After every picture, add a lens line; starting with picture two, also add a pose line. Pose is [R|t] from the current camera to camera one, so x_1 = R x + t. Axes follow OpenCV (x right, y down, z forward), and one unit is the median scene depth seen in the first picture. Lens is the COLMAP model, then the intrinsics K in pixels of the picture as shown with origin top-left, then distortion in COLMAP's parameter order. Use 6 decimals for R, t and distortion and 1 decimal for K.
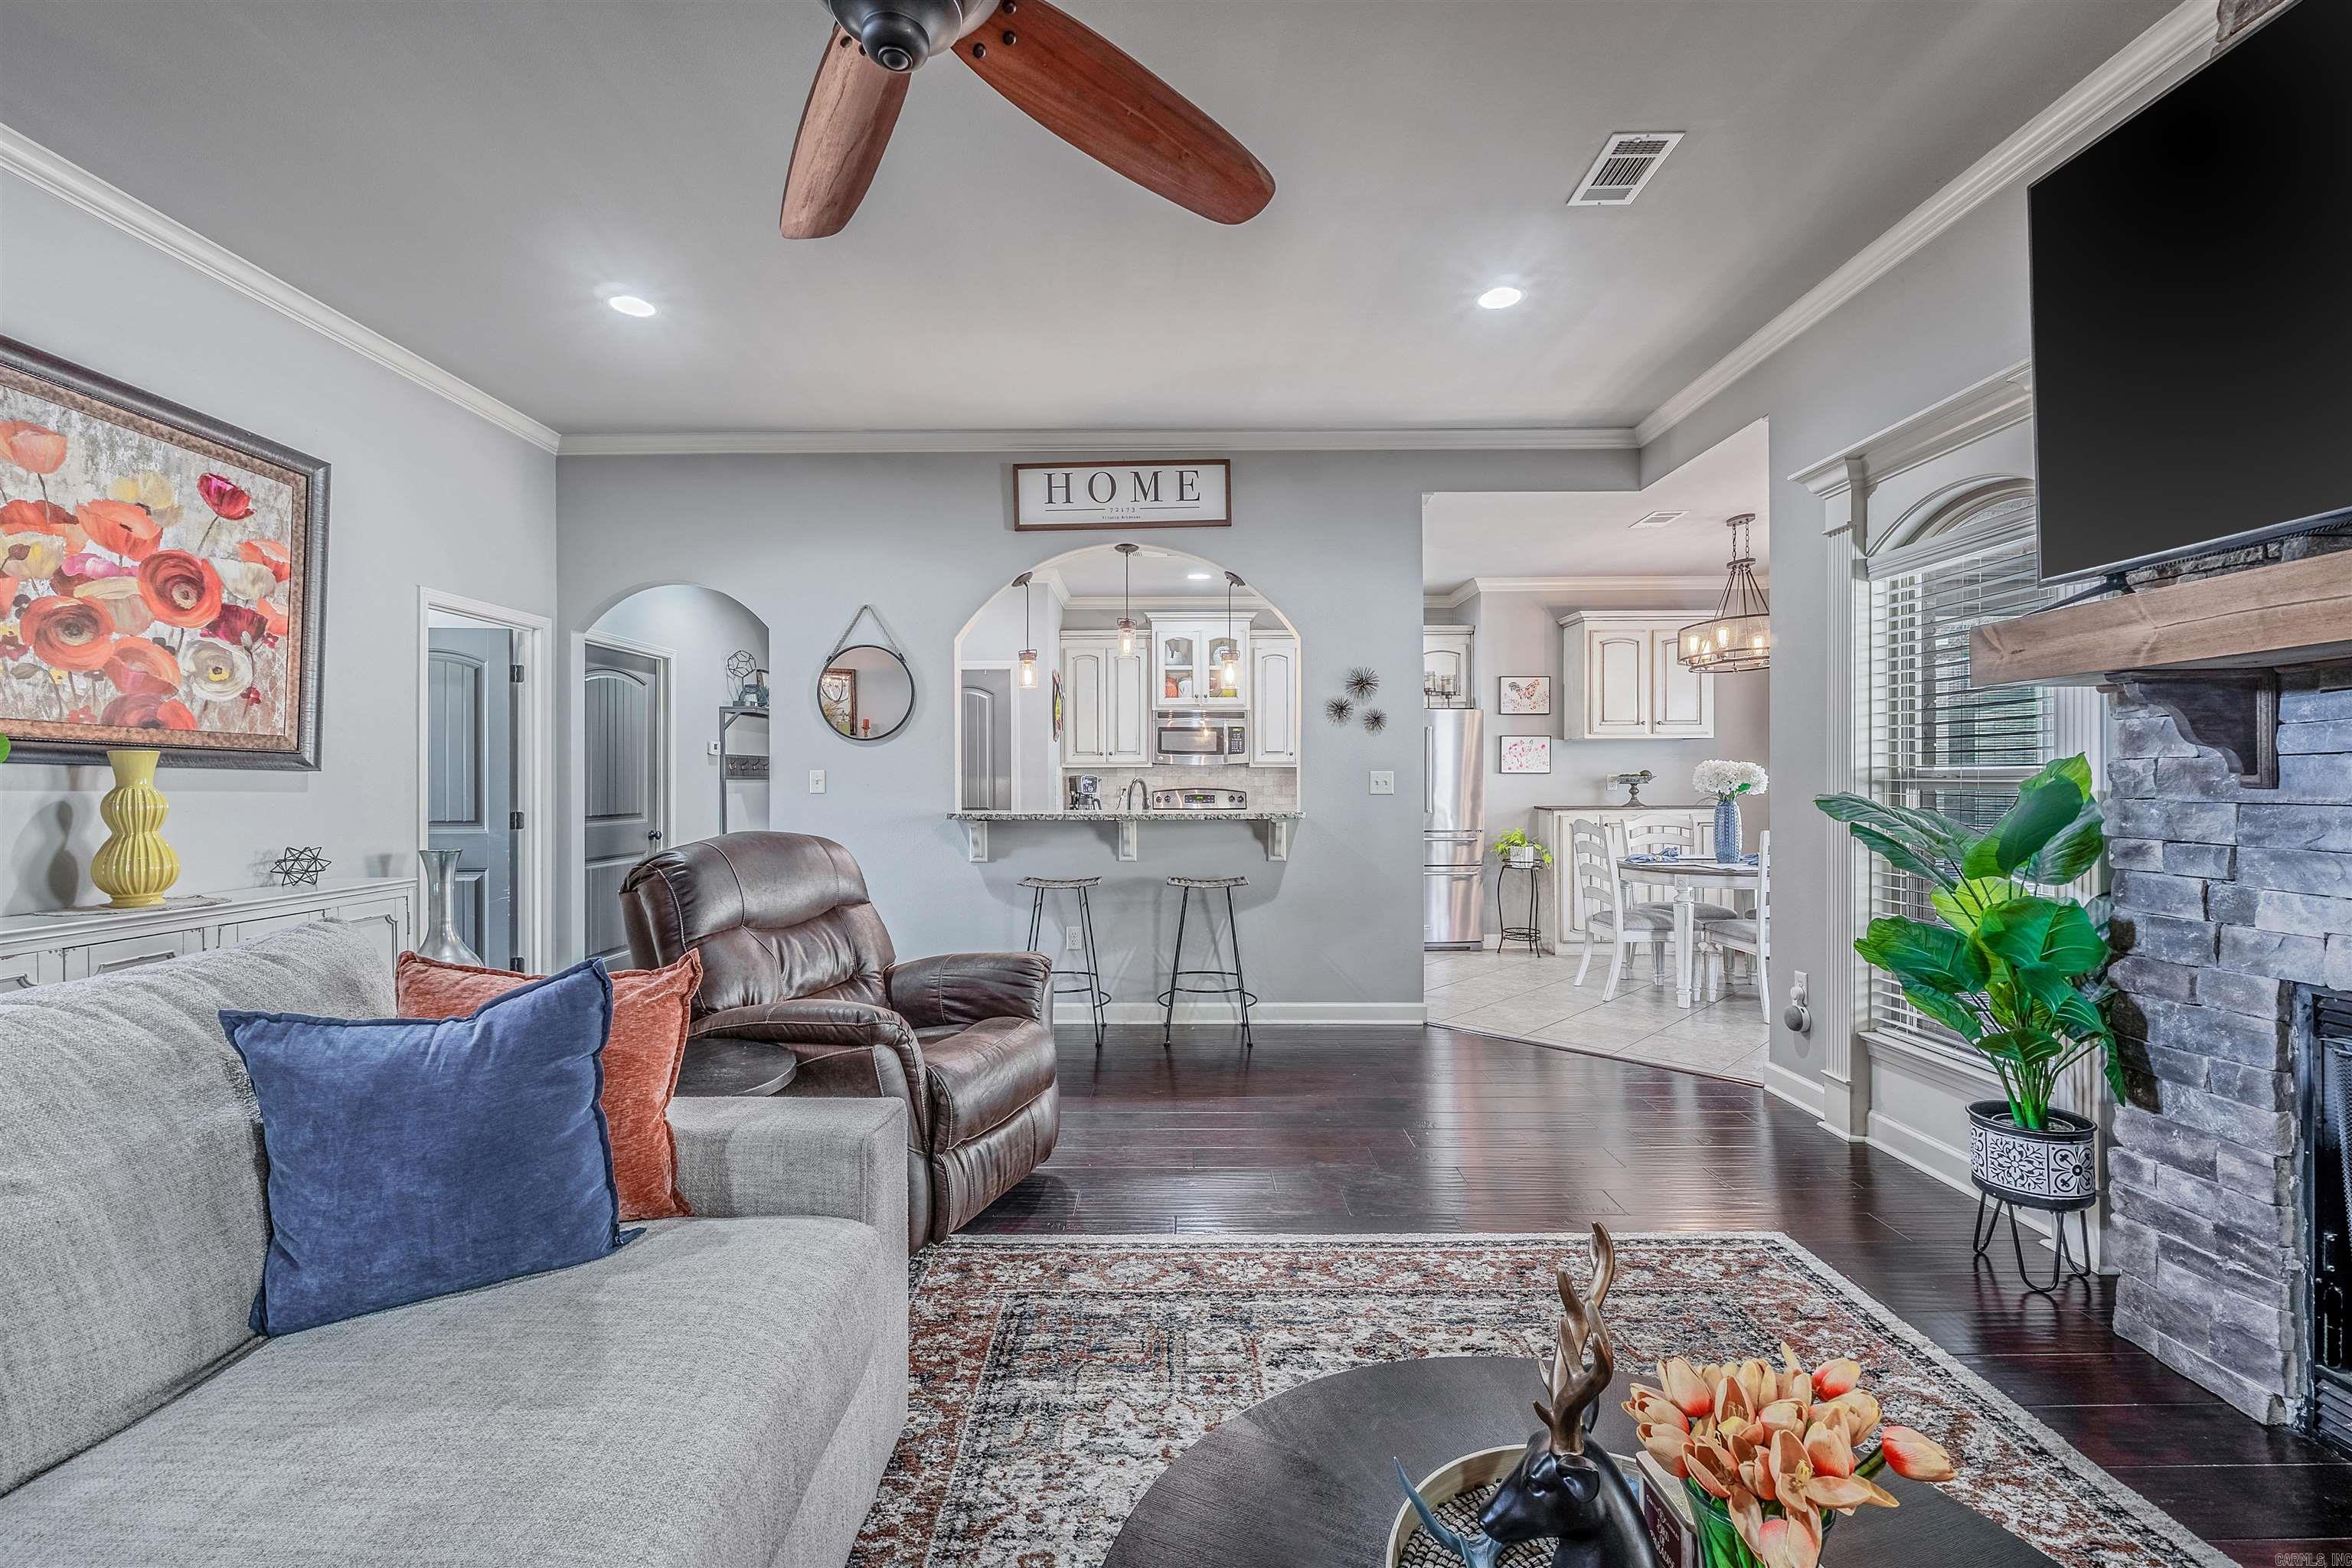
lens RADIAL K [[1006.5, 0, 1170.0], [0, 1006.5, 777.5], [0, 0, 1]] dist [-0.001780, -0.000377]
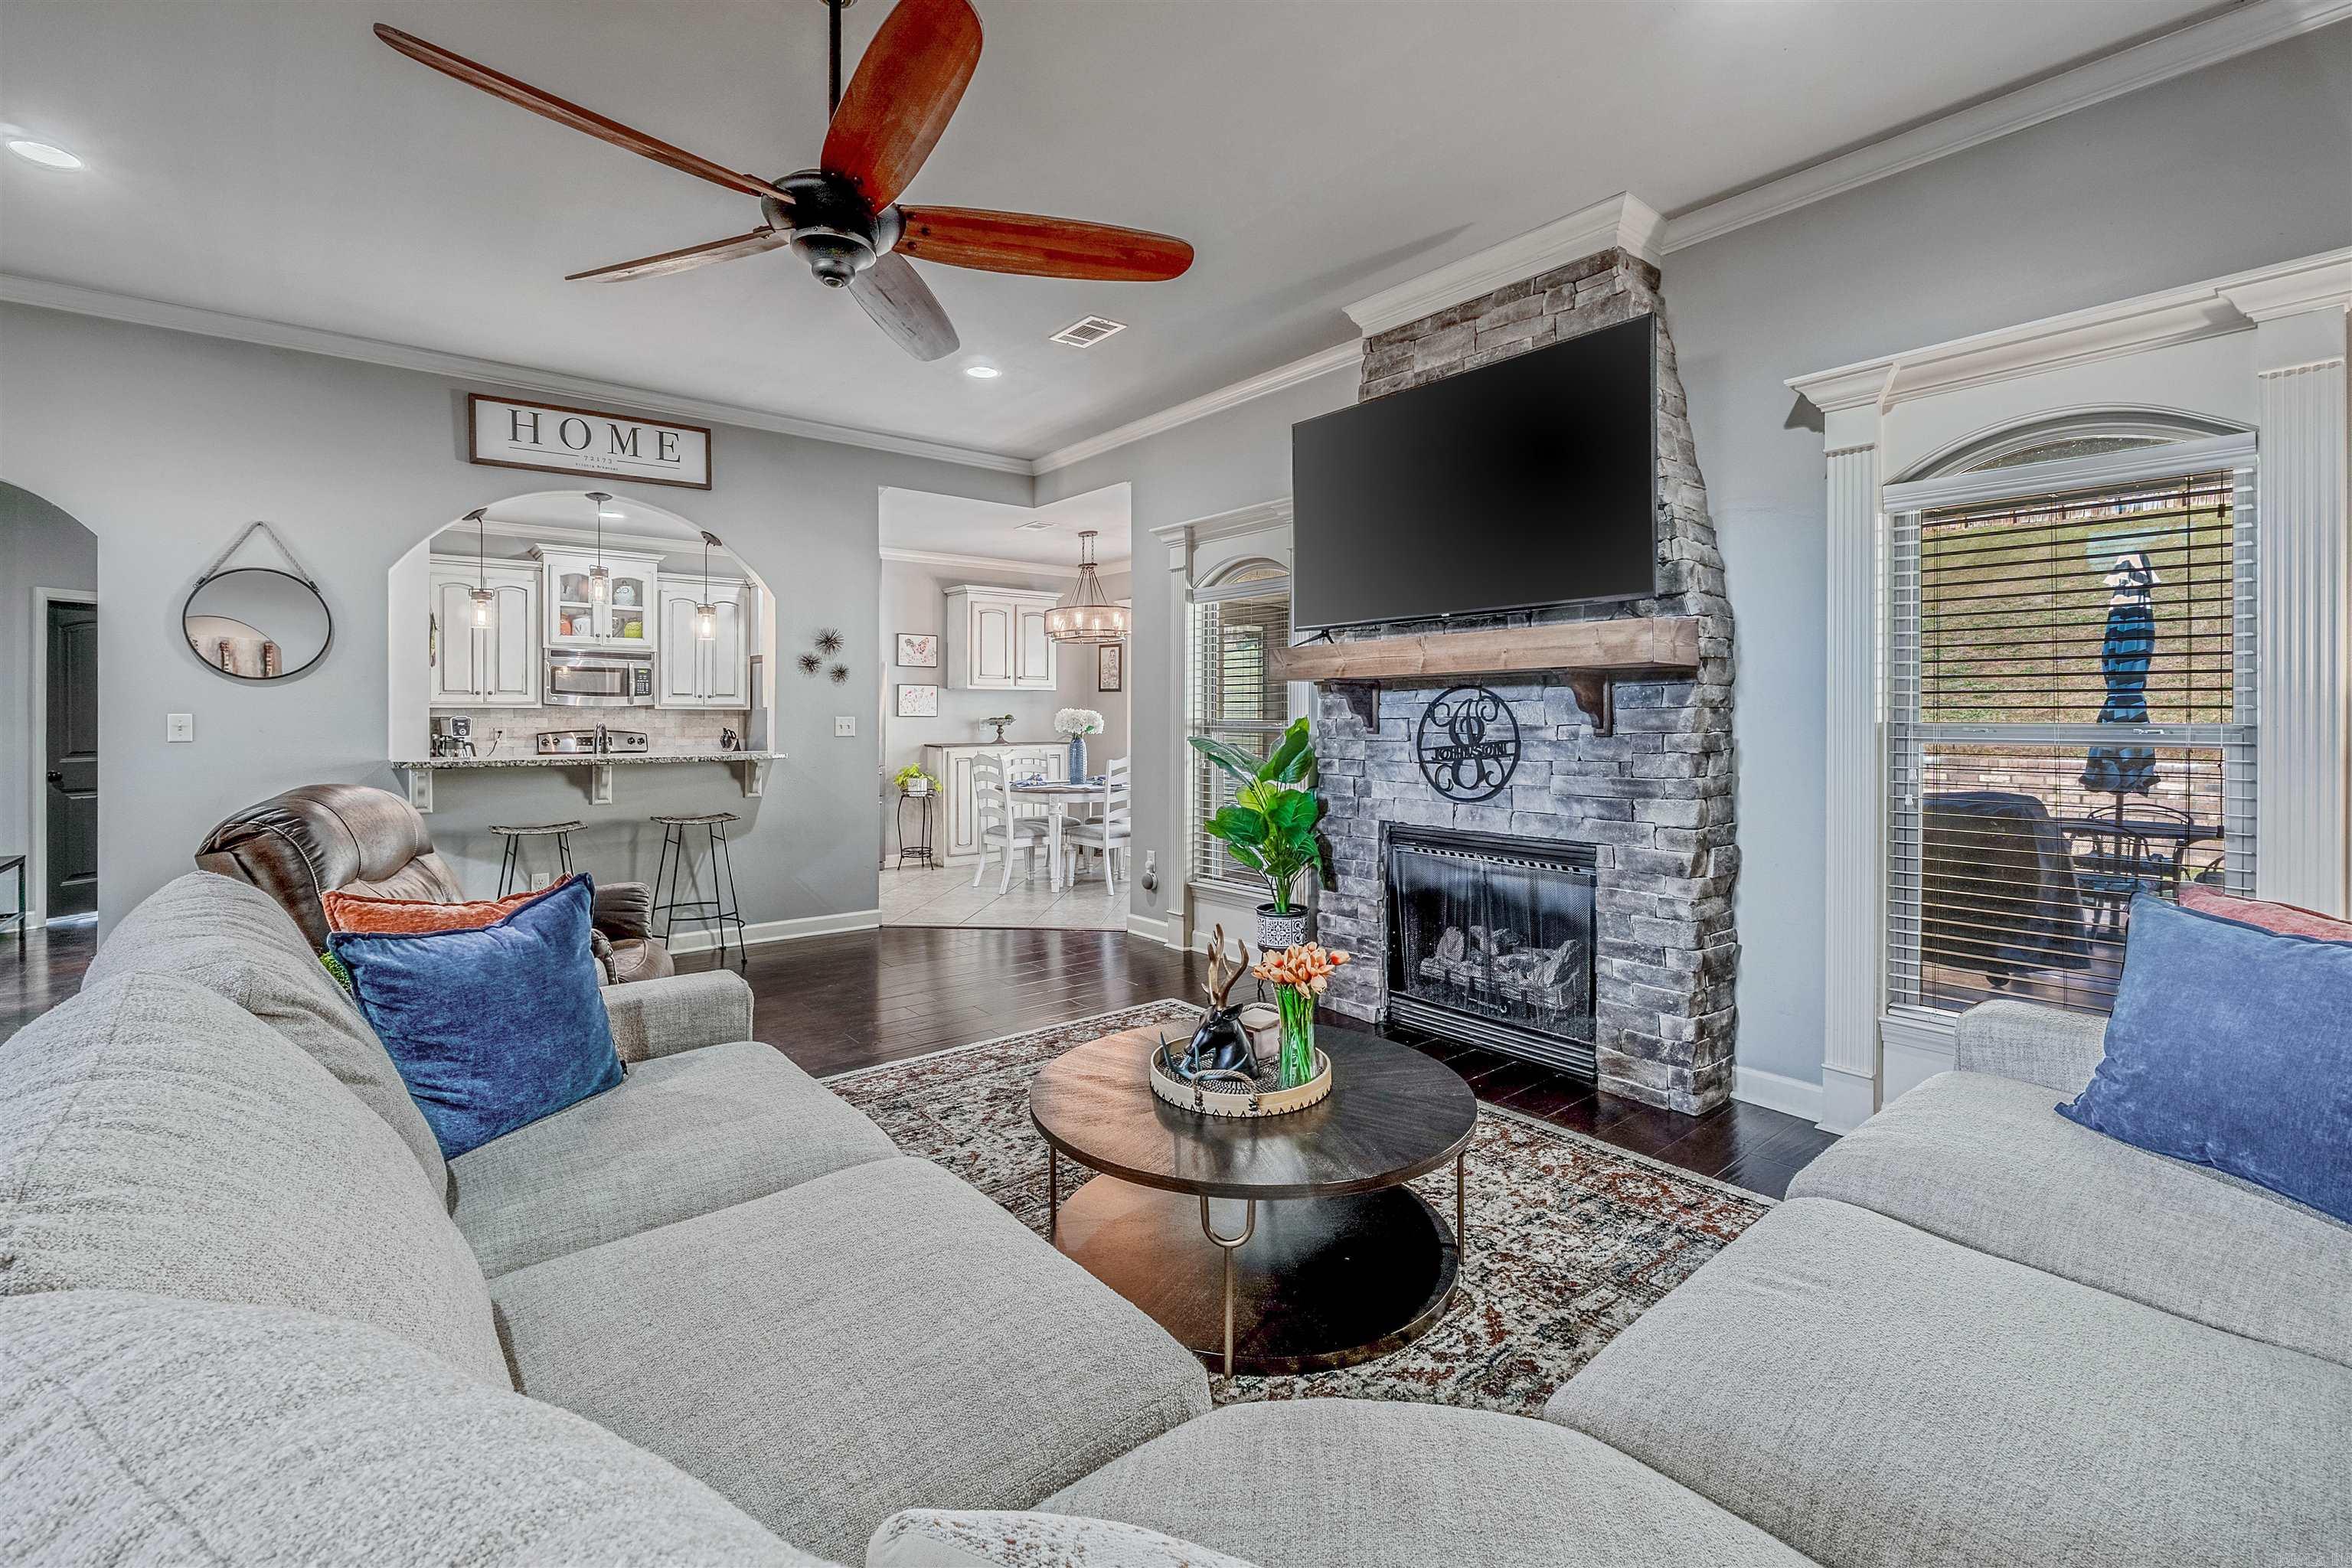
lens RADIAL K [[1013.5, 0, 1174.2], [0, 1013.5, 712.0], [0, 0, 1]] dist [-0.000523, 0.000102]
pose [[0.772885, 0.006249, 0.634515, -0.380940], [-0.005381, 0.999980, -0.003293, -0.015811], [-0.634523, -0.000869, 0.772904, -0.252600]]
